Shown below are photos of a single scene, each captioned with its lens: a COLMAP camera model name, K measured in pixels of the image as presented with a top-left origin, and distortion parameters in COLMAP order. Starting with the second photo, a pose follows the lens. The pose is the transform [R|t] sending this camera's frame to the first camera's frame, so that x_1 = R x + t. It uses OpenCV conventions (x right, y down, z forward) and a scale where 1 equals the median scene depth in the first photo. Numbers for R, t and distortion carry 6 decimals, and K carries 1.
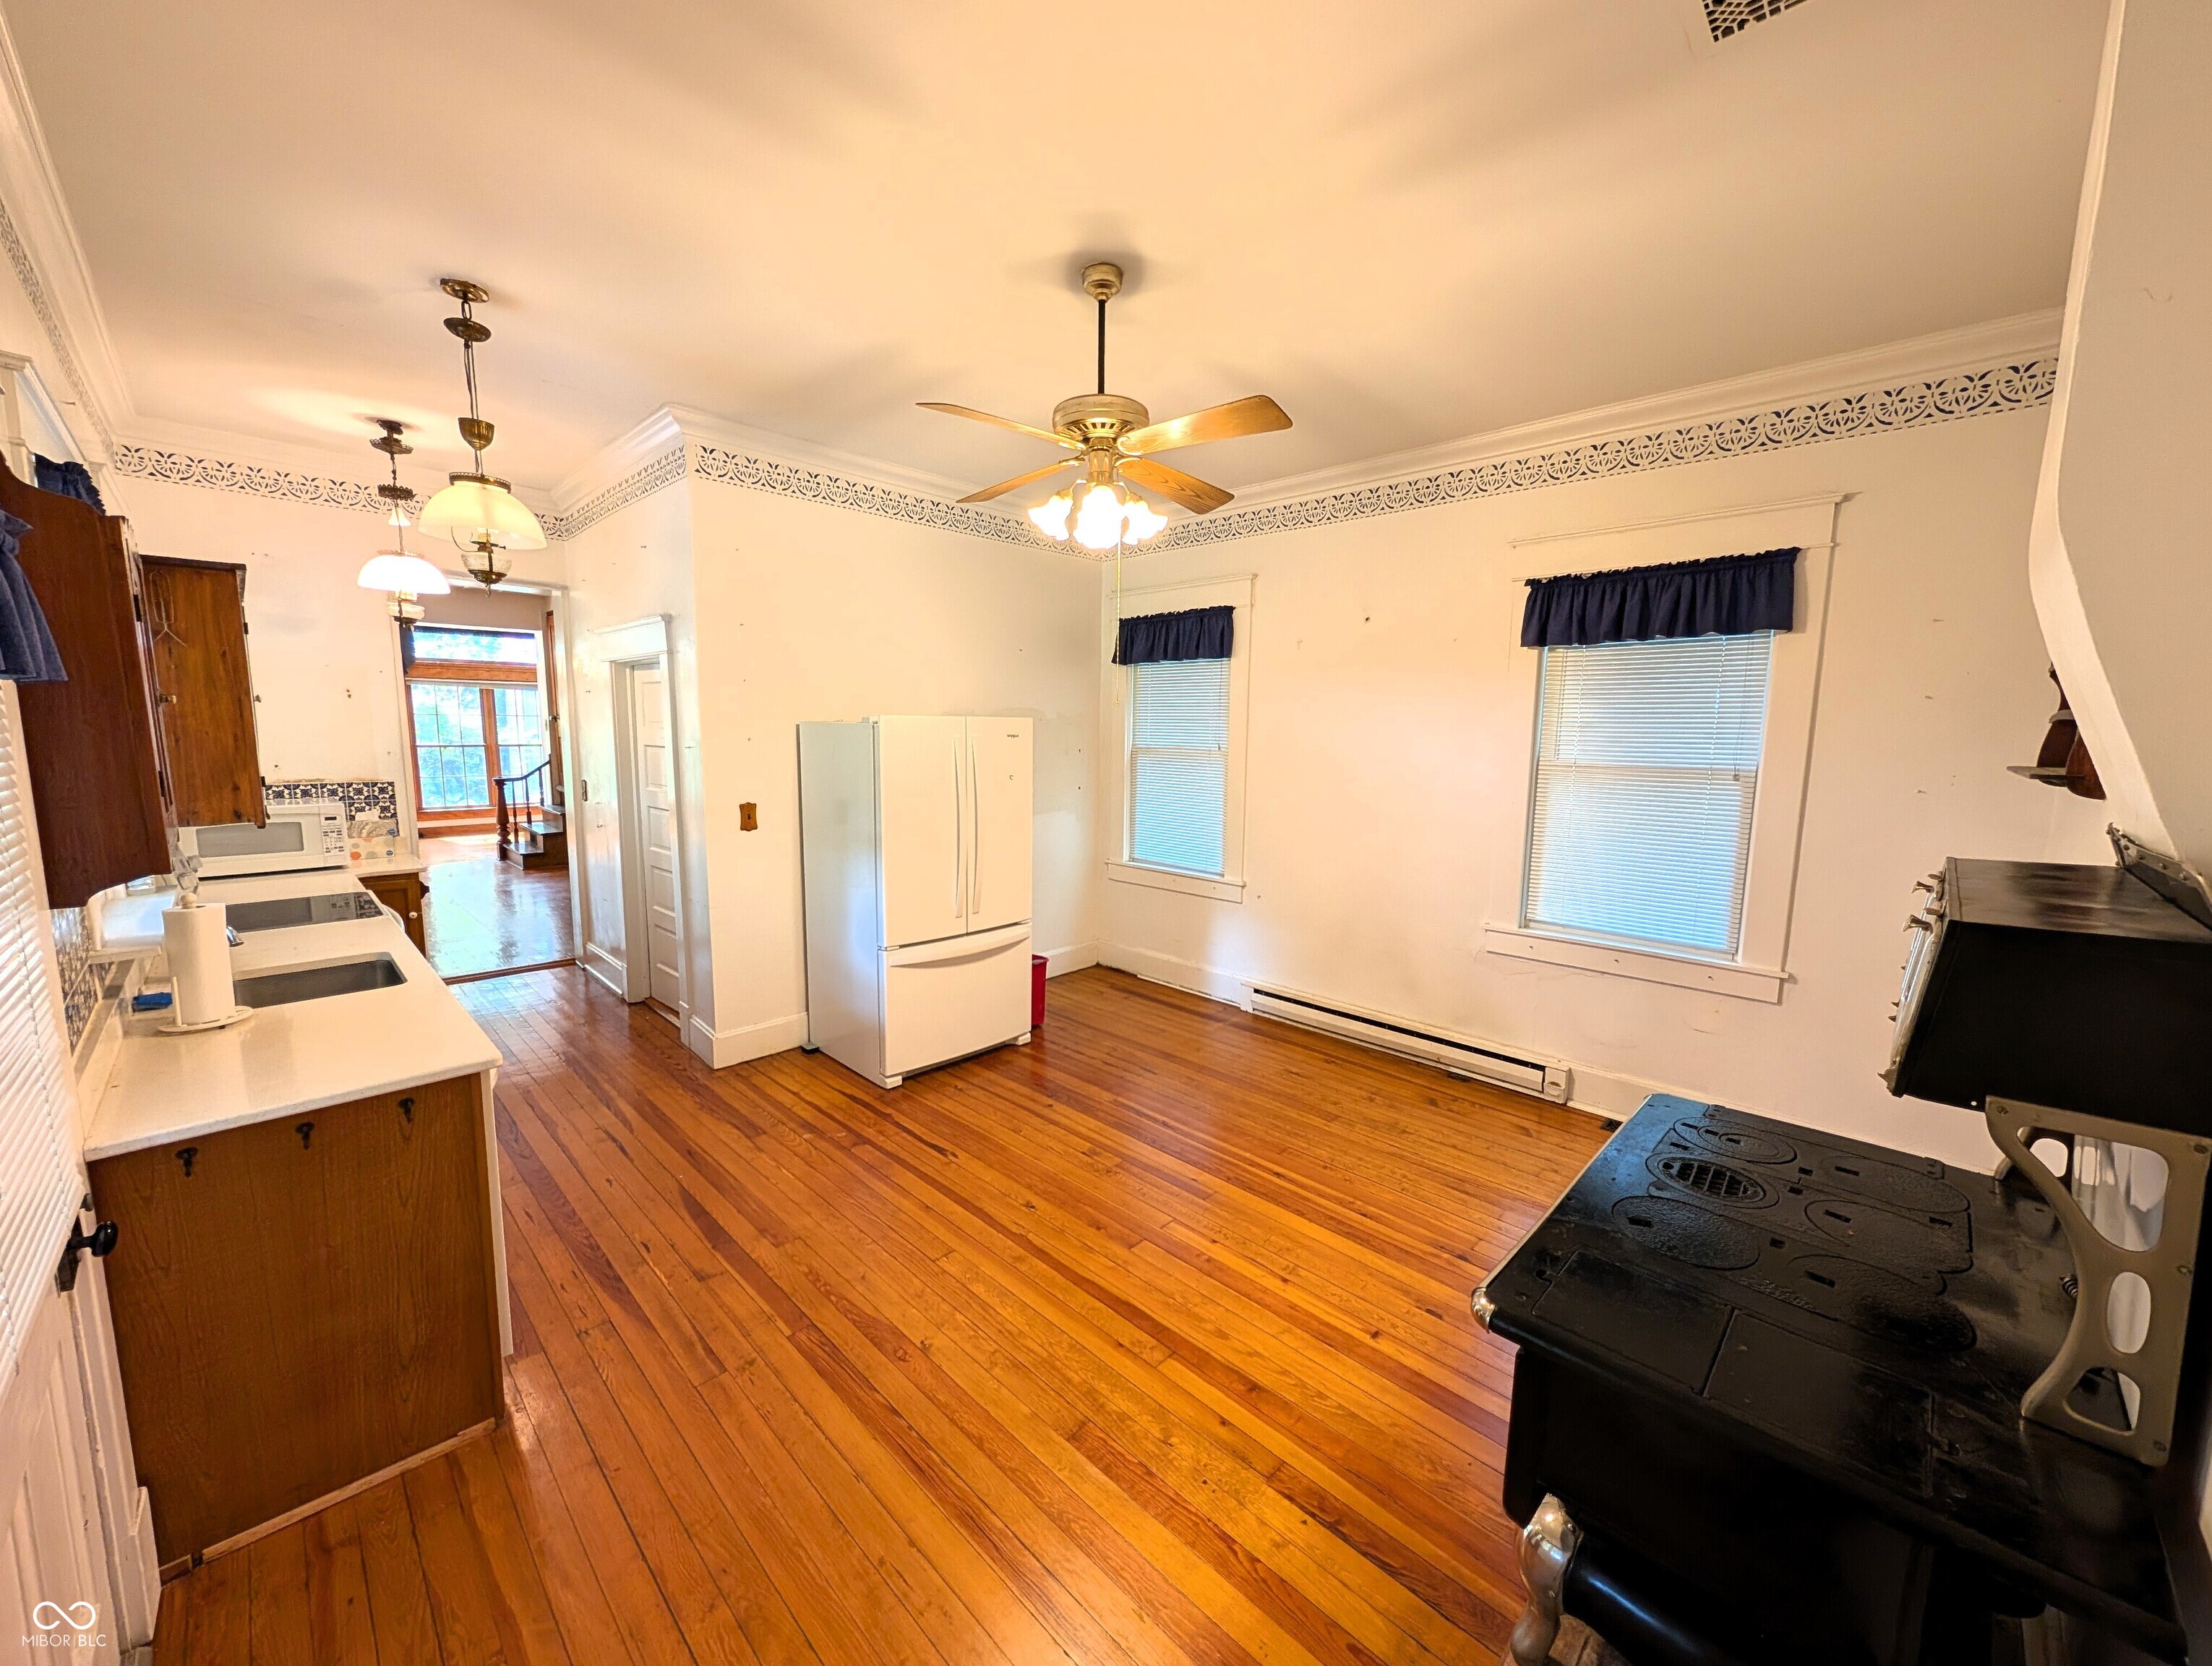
lens RADIAL K [[847.9, 0, 1099.4], [0, 847.9, 838.3], [0, 0, 1]] dist [-0.000990, 0.000102]
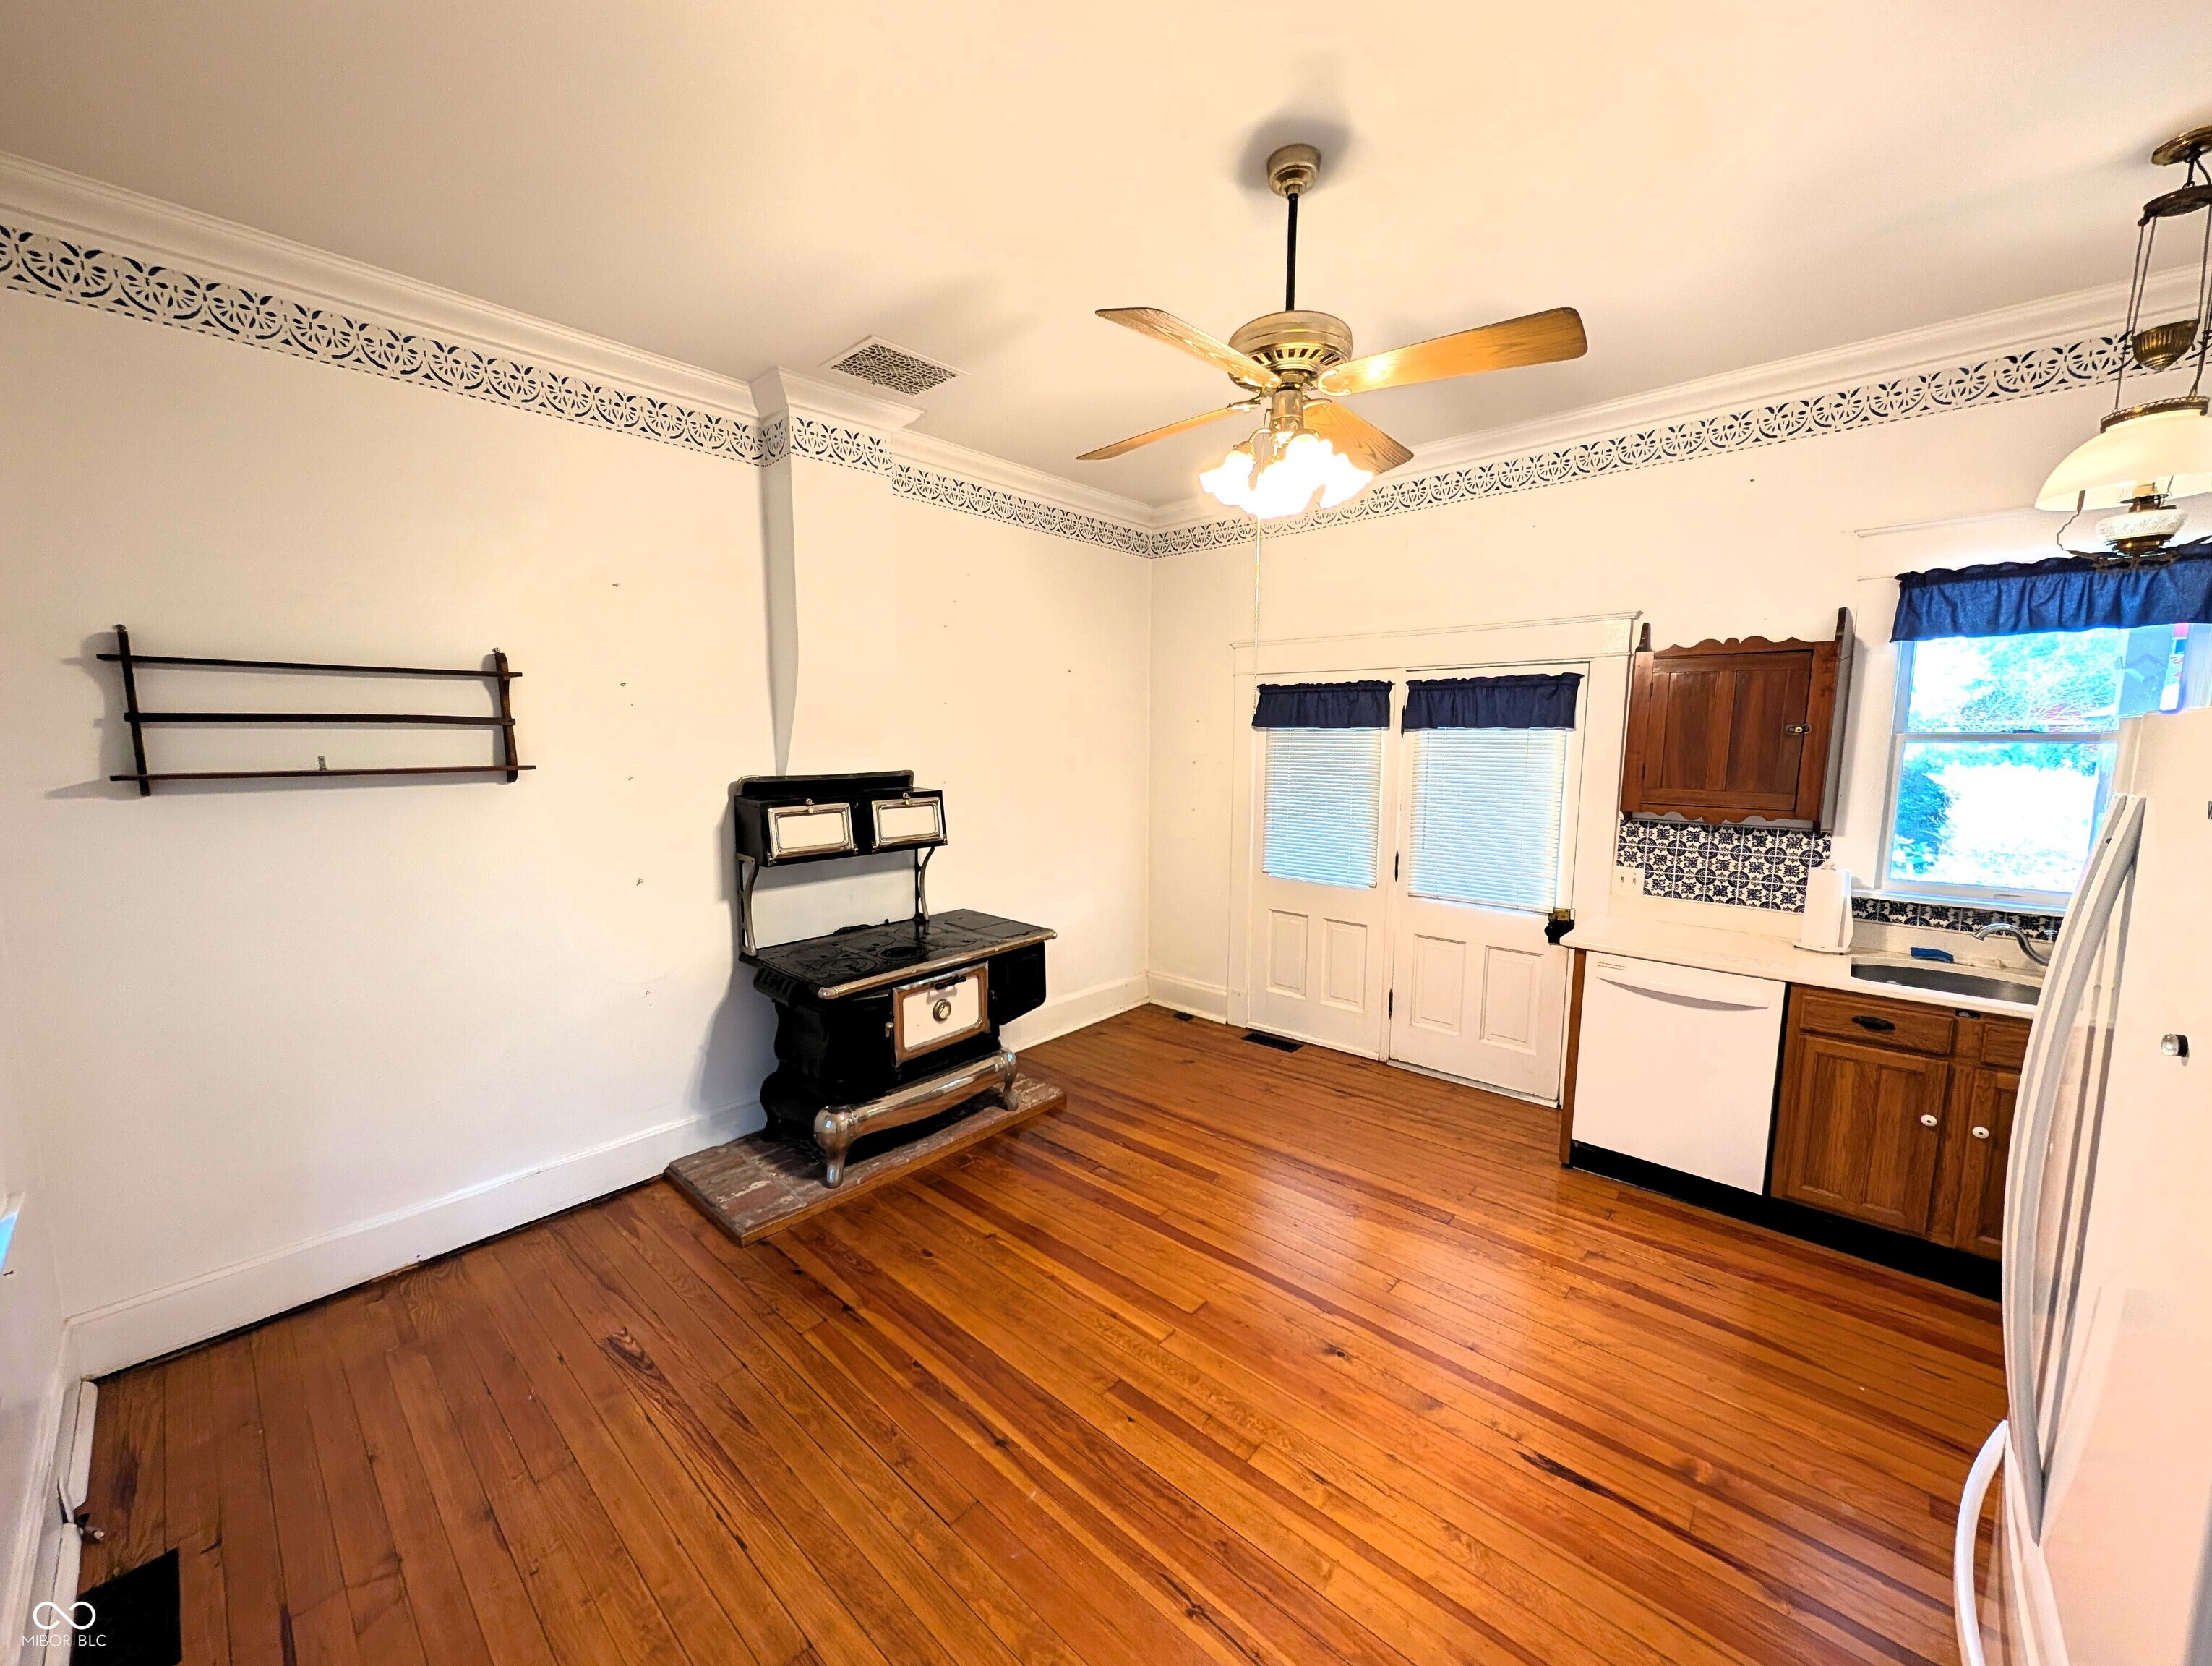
lens RADIAL K [[847.9, 0, 1099.4], [0, 847.9, 838.3], [0, 0, 1]] dist [-0.000990, 0.000102]
pose [[-0.999640, -0.012031, -0.024000, 0.174517], [-0.017575, 0.969046, 0.246253, -0.224879], [0.020295, 0.246586, -0.968908, 1.714515]]
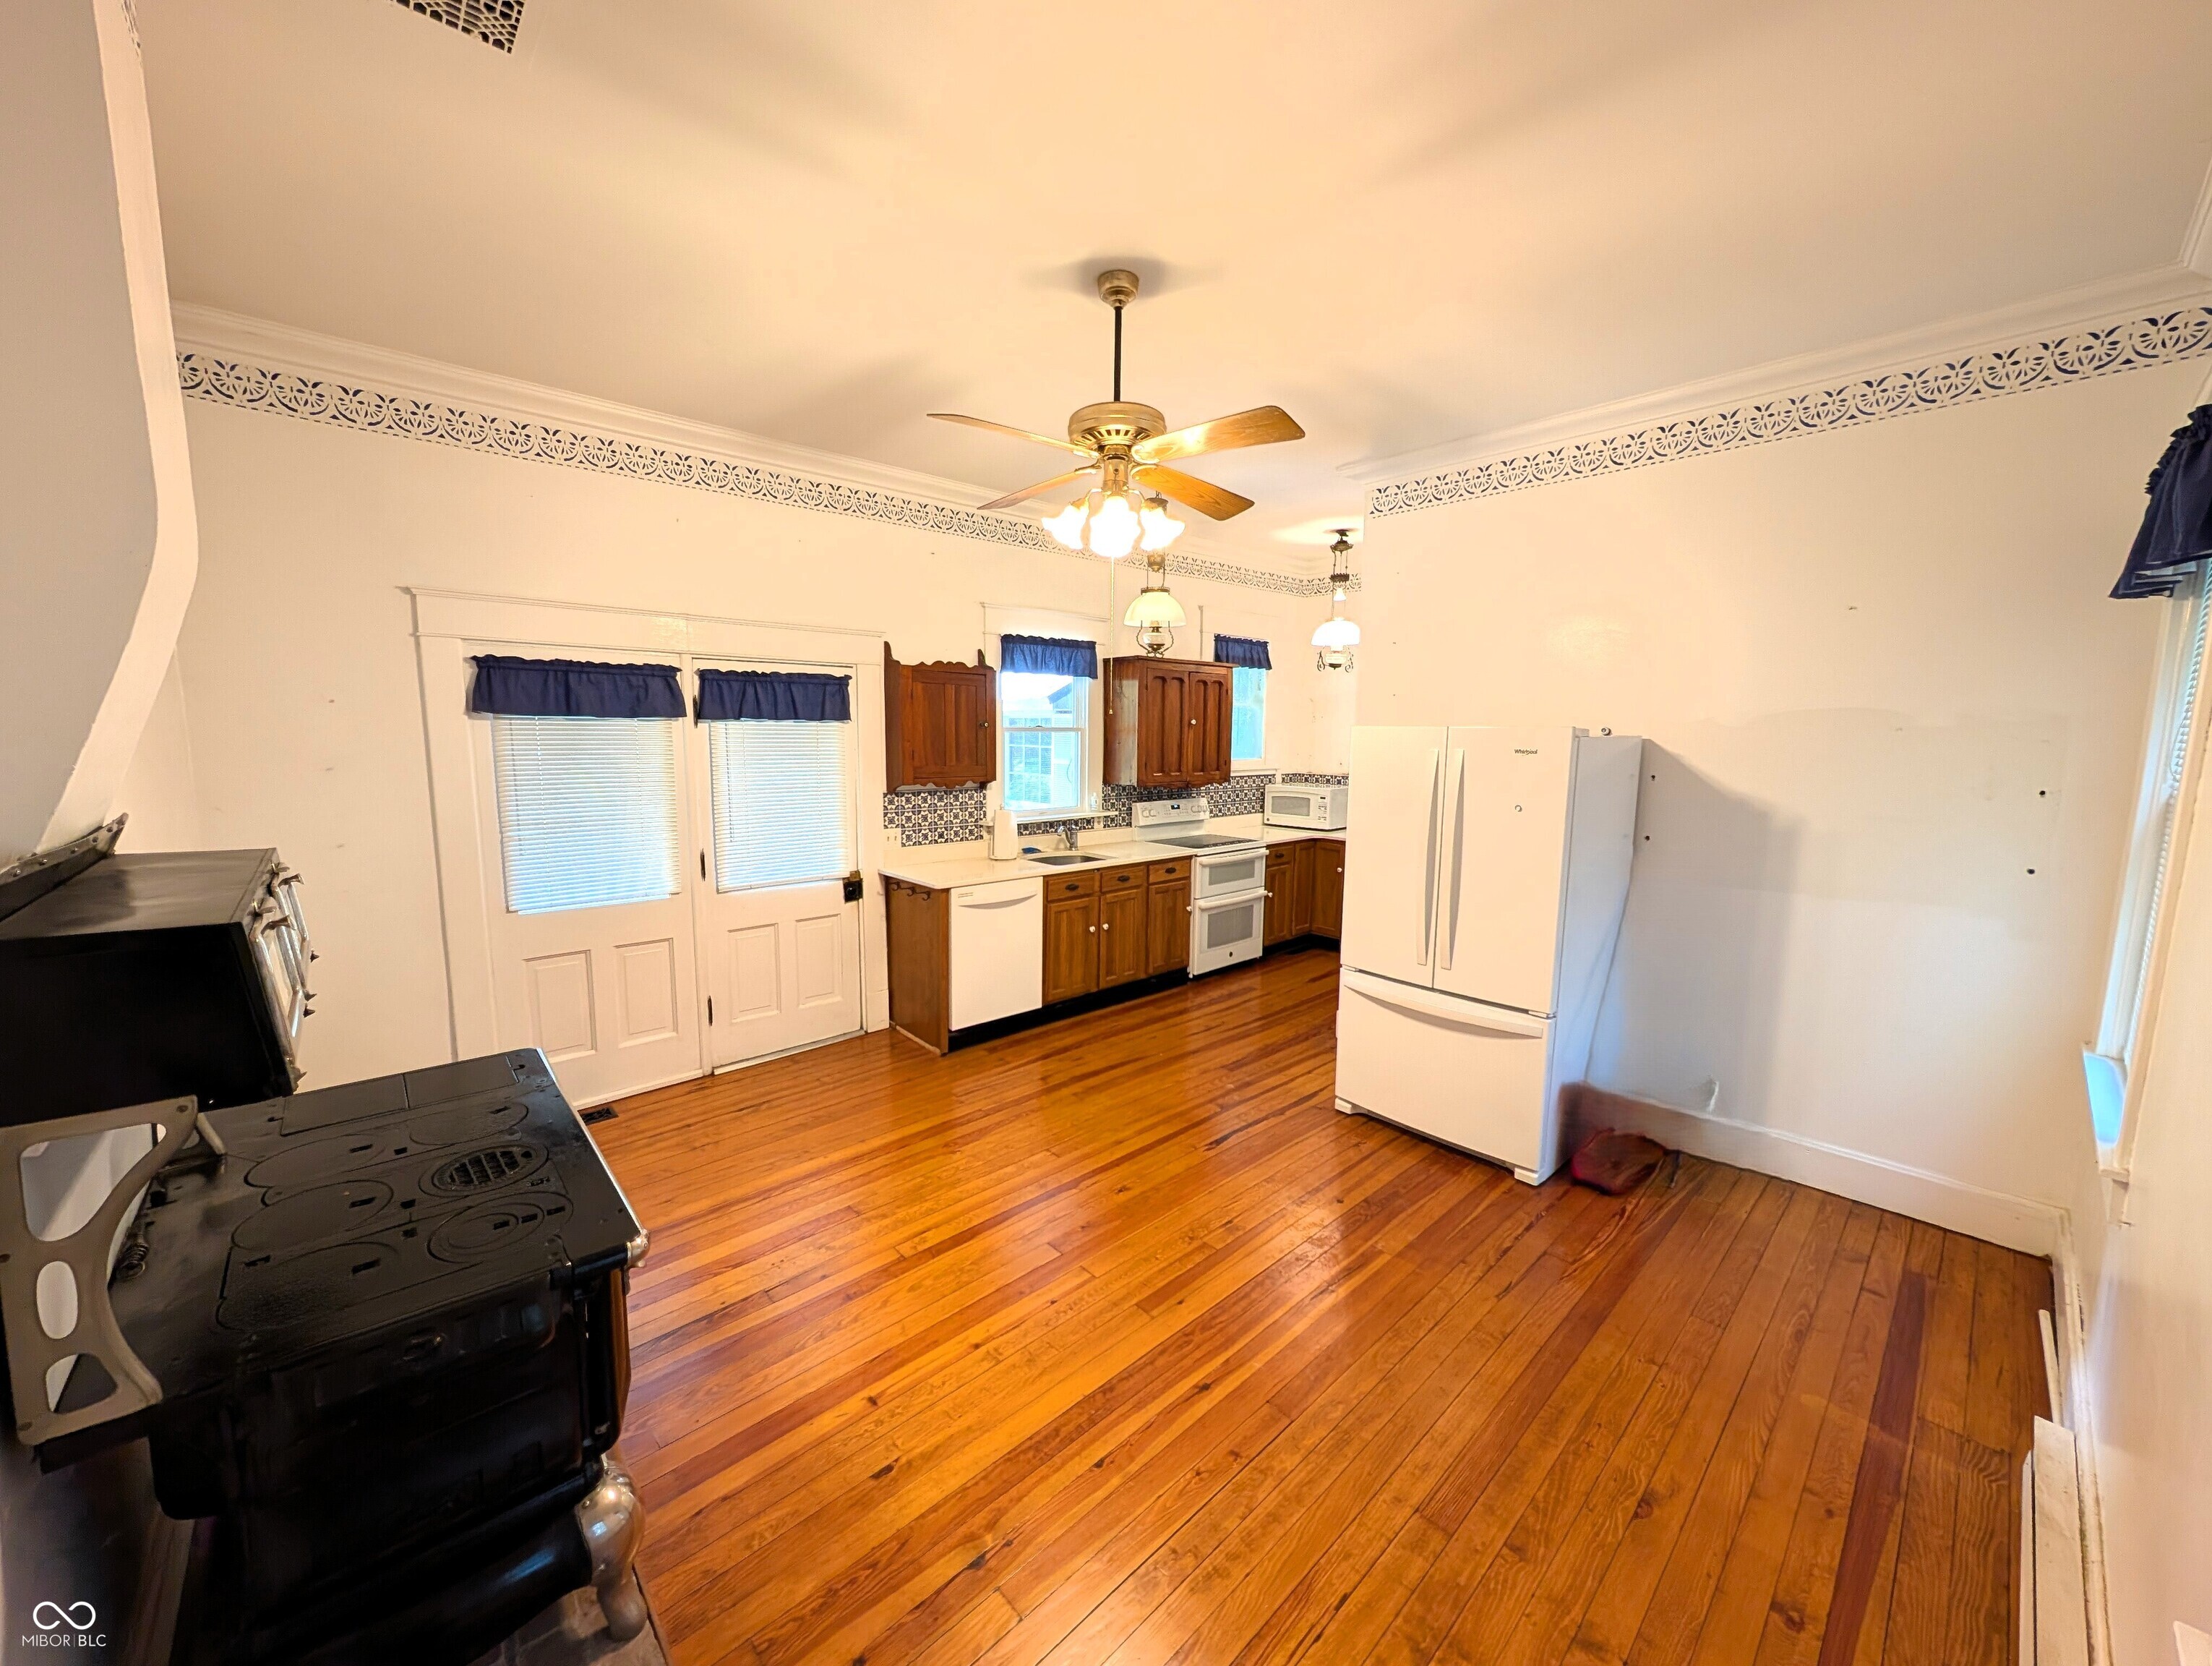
lens RADIAL K [[847.9, 0, 1099.4], [0, 847.9, 838.3], [0, 0, 1]] dist [-0.000990, 0.000102]
pose [[-0.064319, 0.116888, -0.991060, 0.959713], [-0.136856, 0.982700, 0.124784, -0.130019], [0.988501, 0.143659, -0.047210, 1.006750]]
